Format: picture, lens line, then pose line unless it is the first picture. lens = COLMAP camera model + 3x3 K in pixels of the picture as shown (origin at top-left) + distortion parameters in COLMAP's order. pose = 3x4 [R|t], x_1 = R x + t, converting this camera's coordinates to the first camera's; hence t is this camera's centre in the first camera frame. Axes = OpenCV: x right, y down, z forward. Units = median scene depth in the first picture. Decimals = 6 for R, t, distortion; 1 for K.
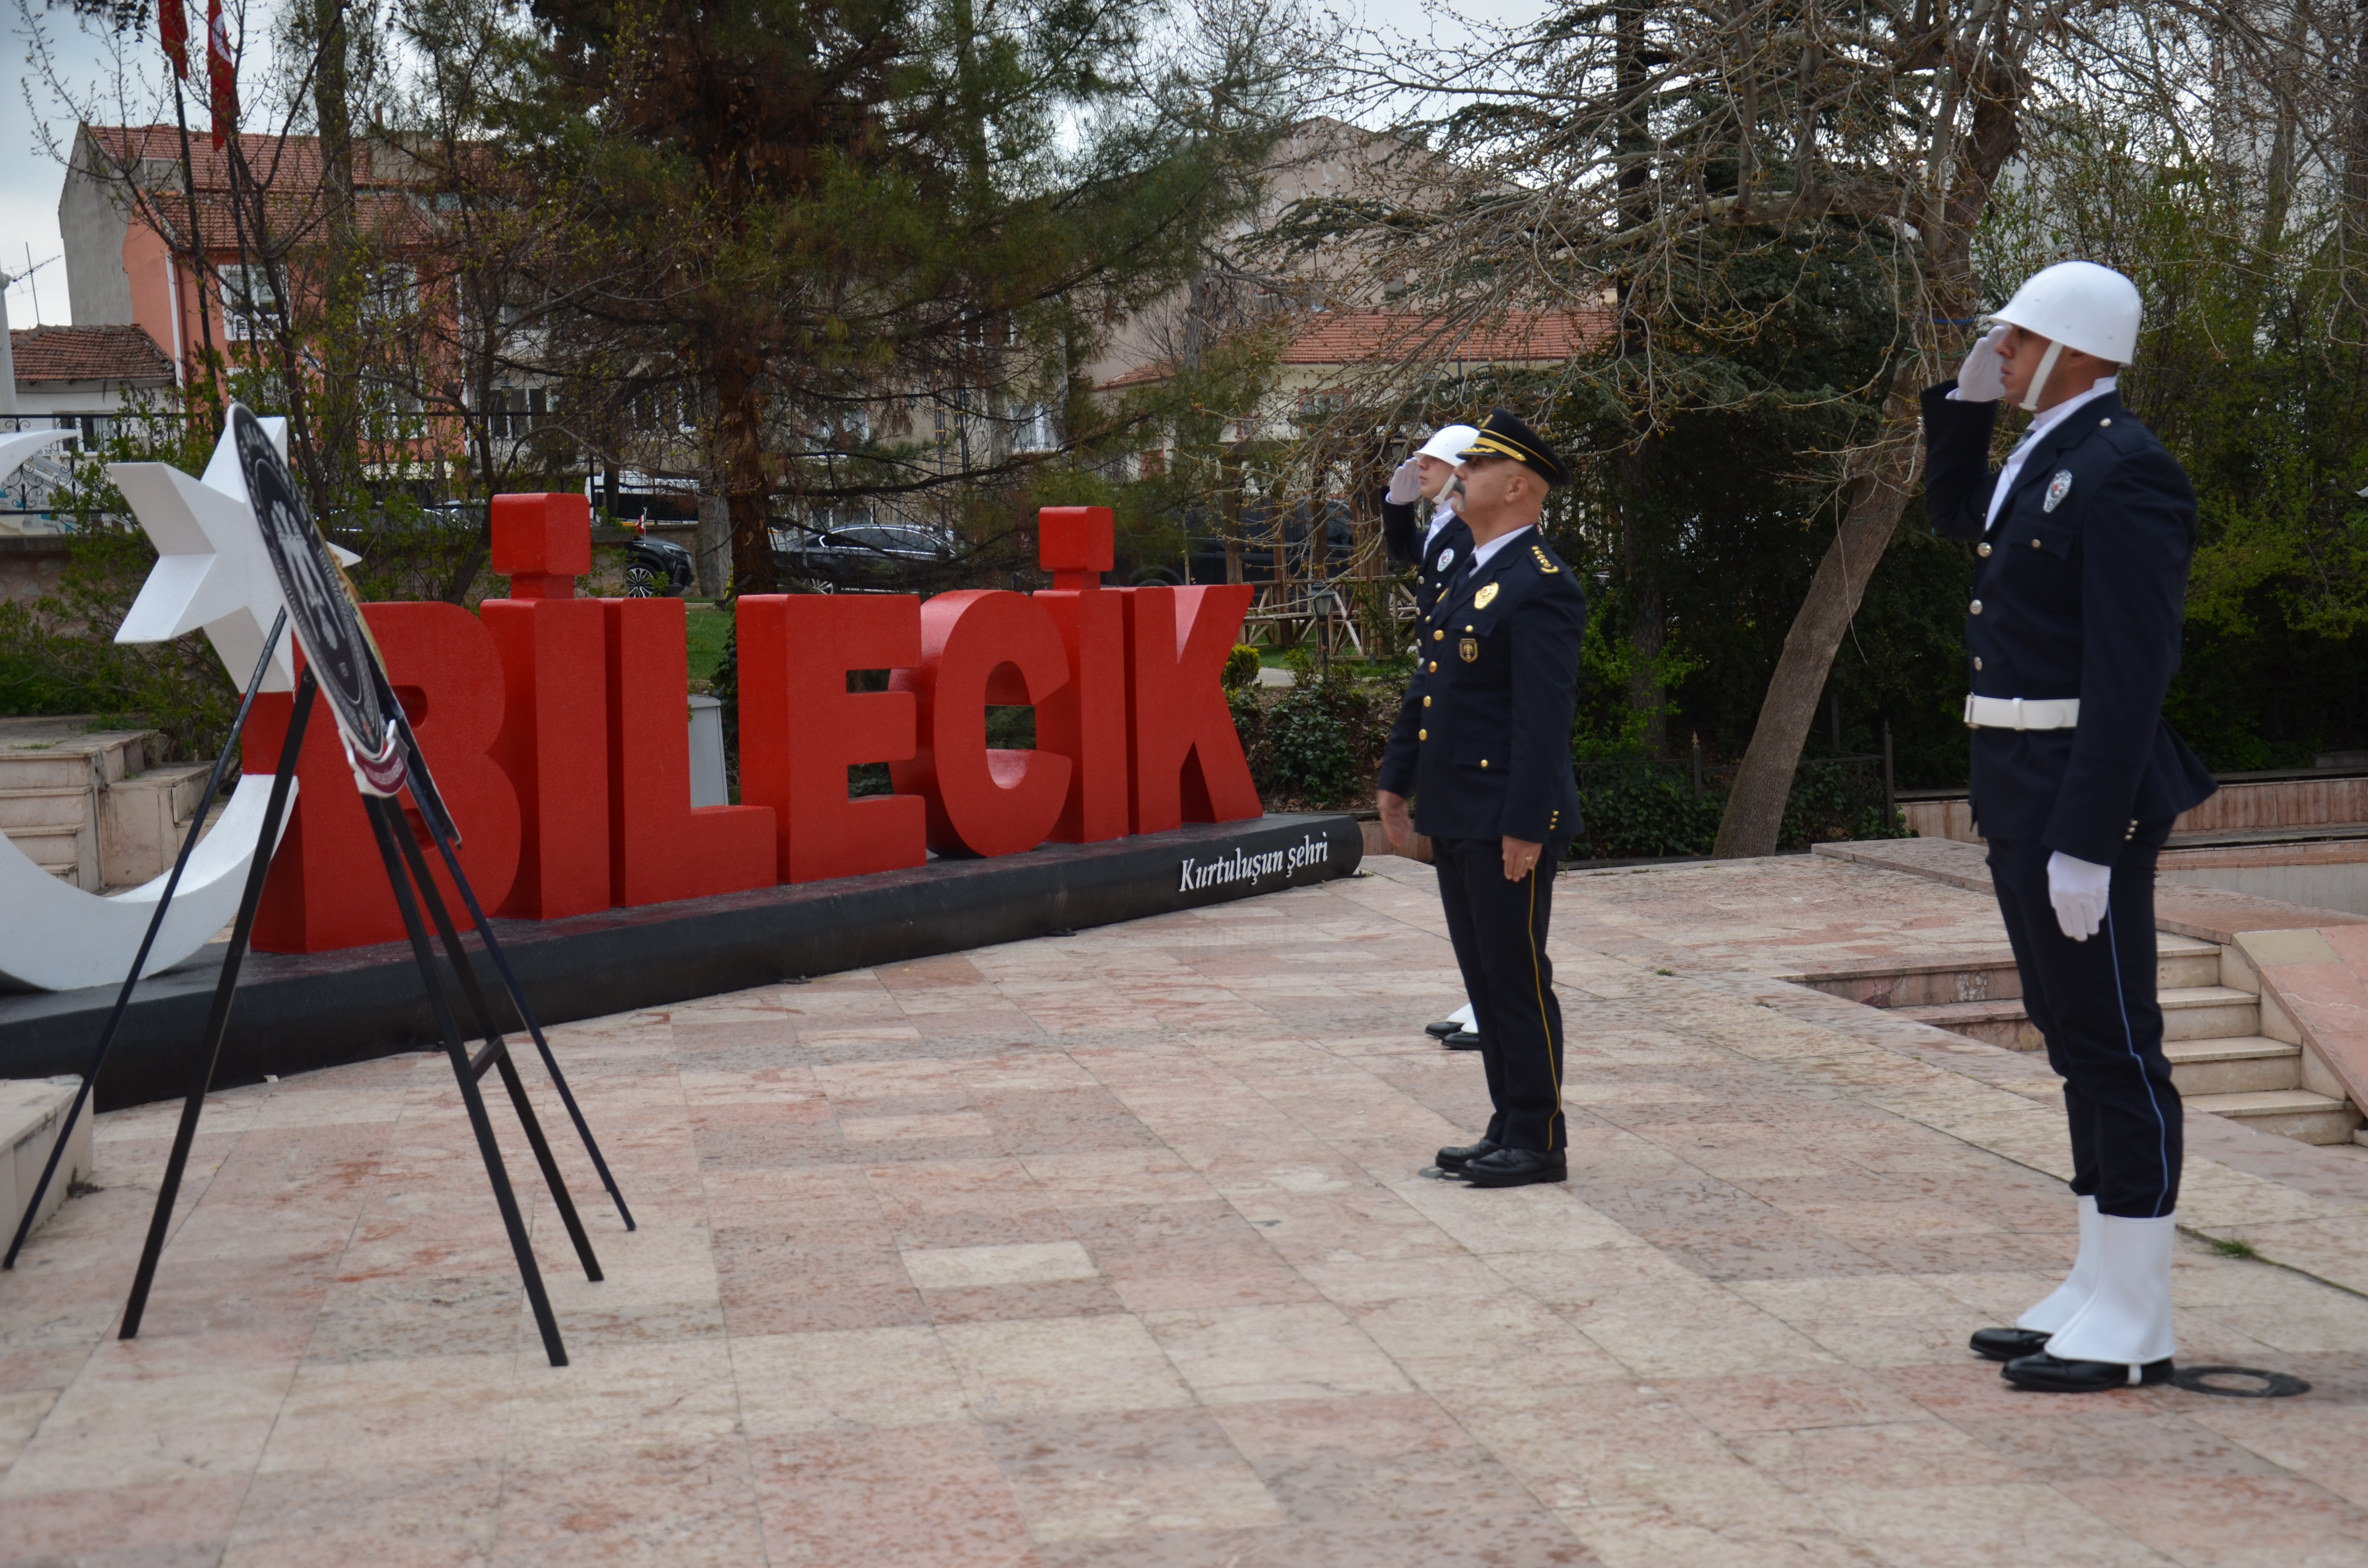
lens RADIAL K [[3615.6, 0, 1184.0], [0, 3615.6, 784.0], [0, 0, 1]] dist [0.250950, -0.157133]
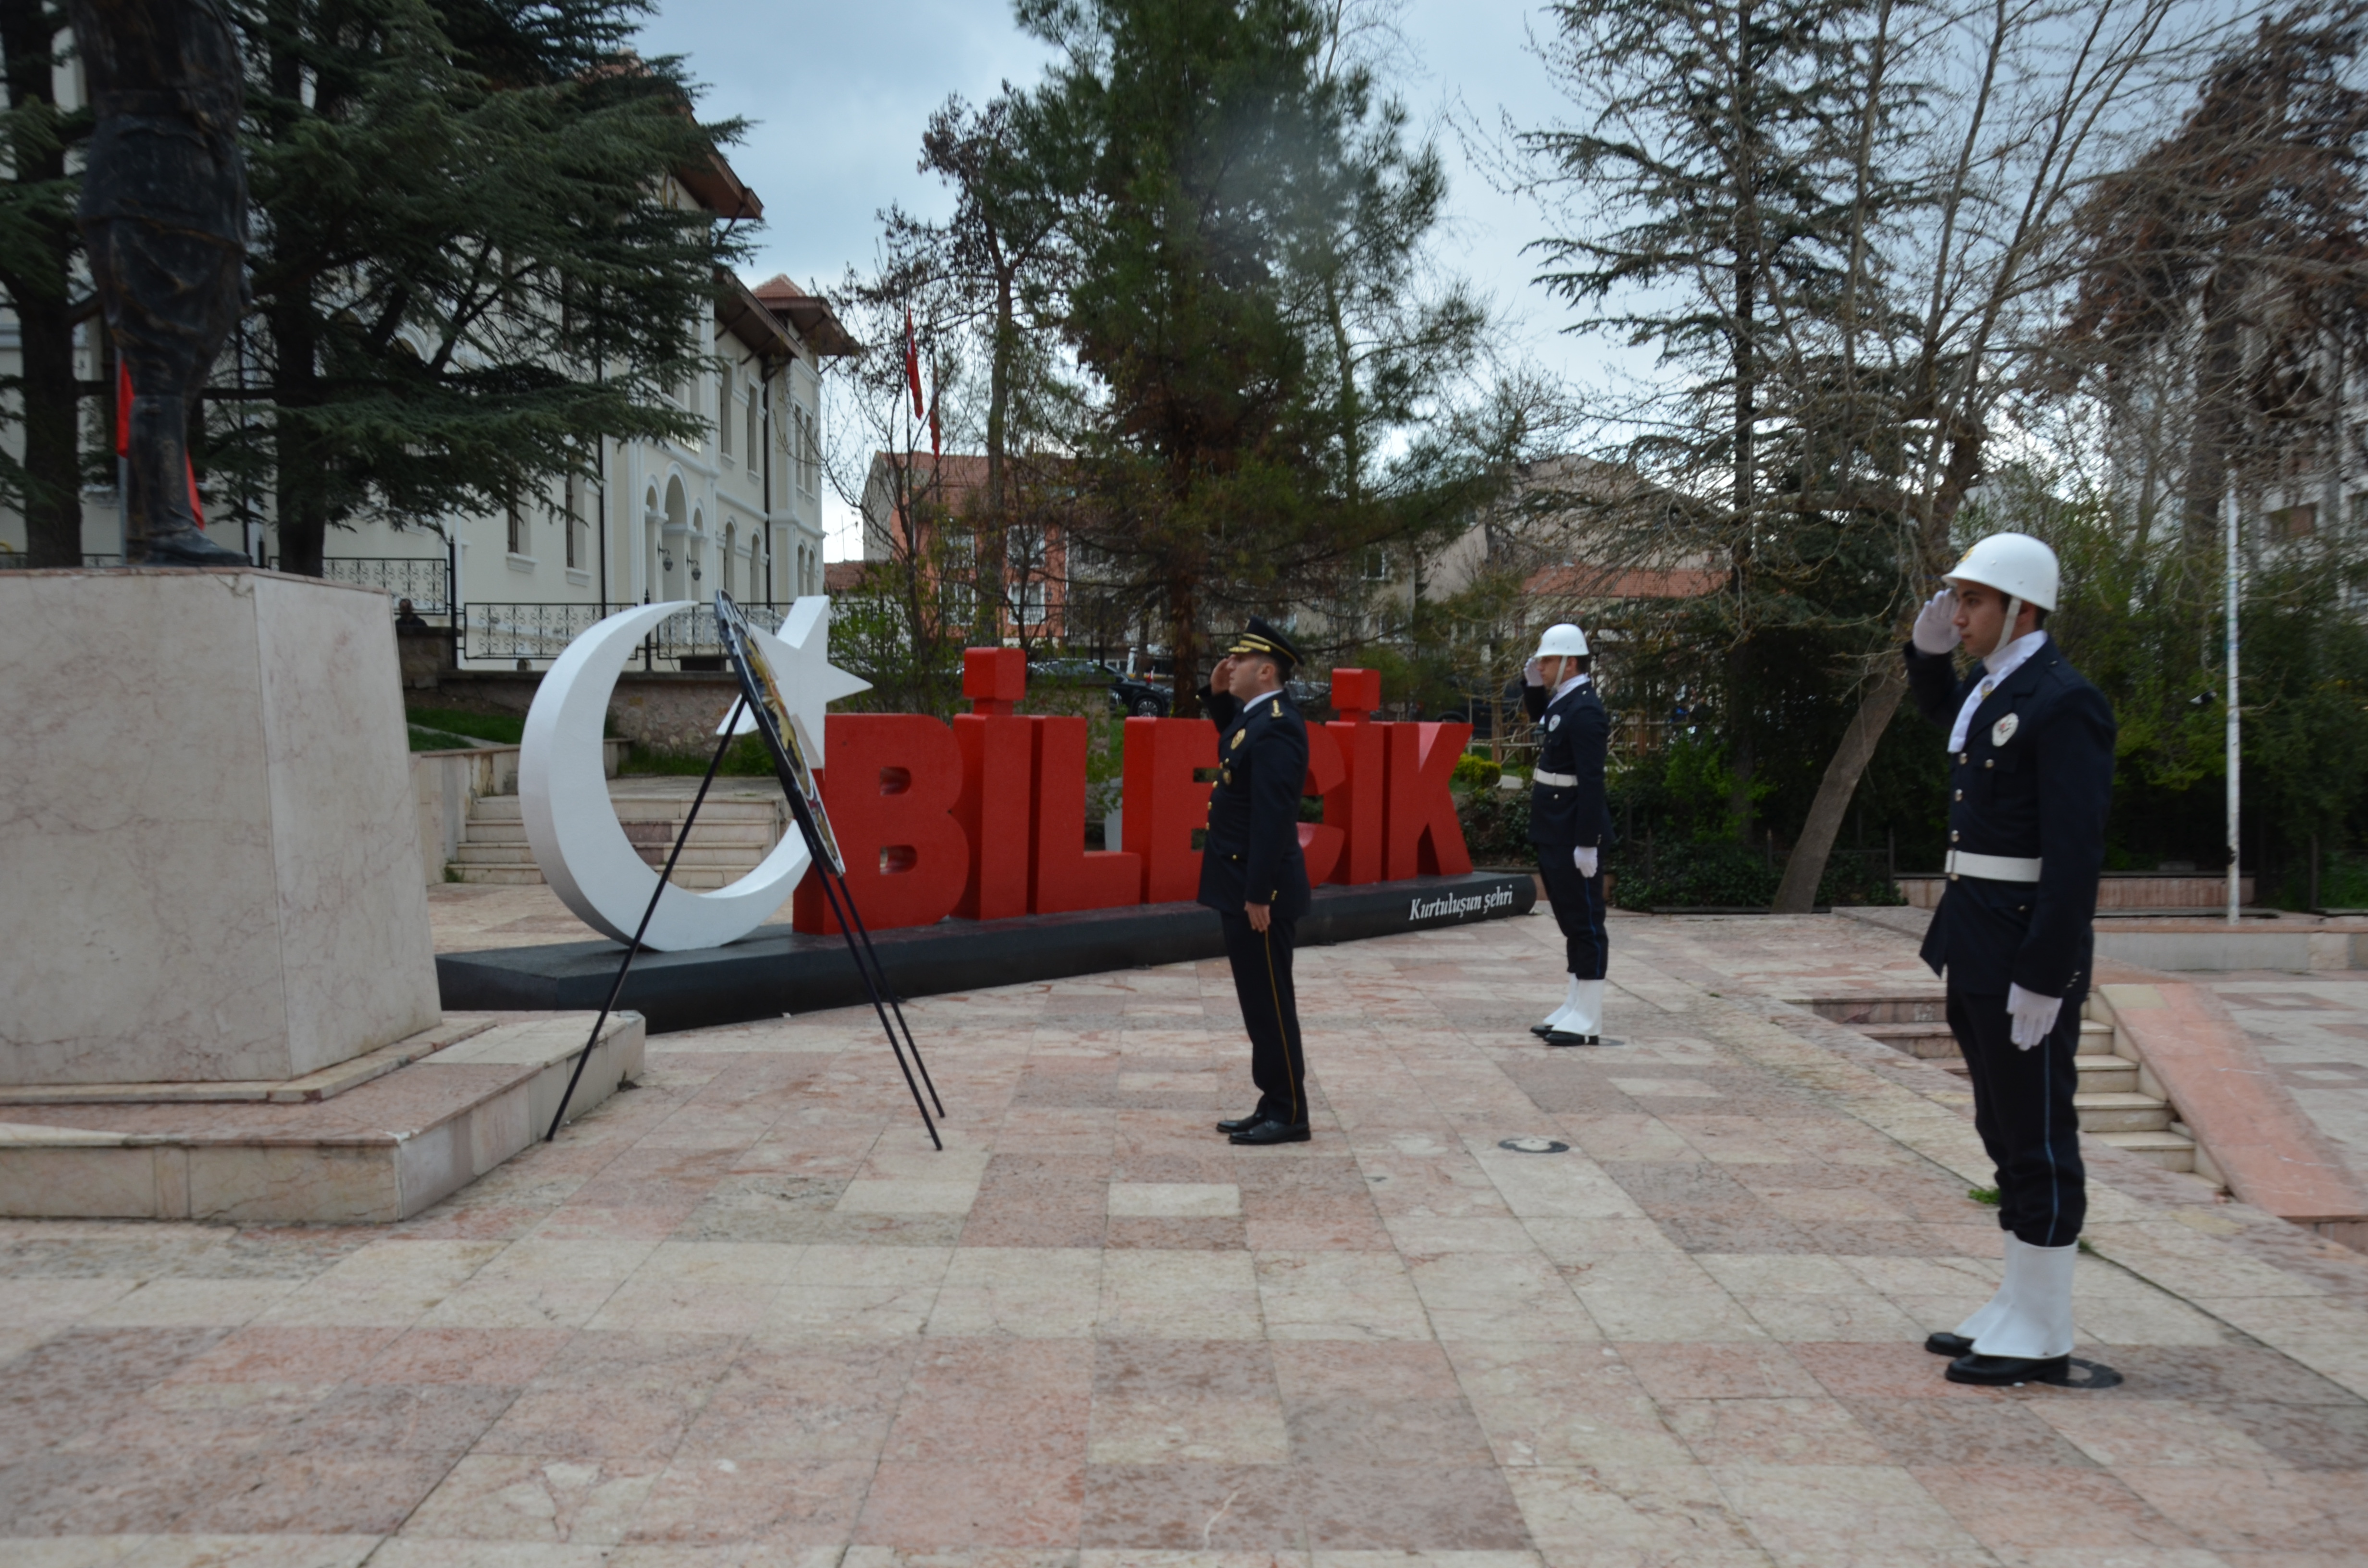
lens RADIAL K [[2096.4, 0, 1184.0], [0, 2096.4, 784.0], [0, 0, 1]] dist [-0.069600, 0.010928]
pose [[0.988435, 0.043773, -0.145188, 0.038337], [-0.047210, 0.998678, -0.020310, -0.006881], [0.144107, 0.026929, 0.989196, 0.122652]]
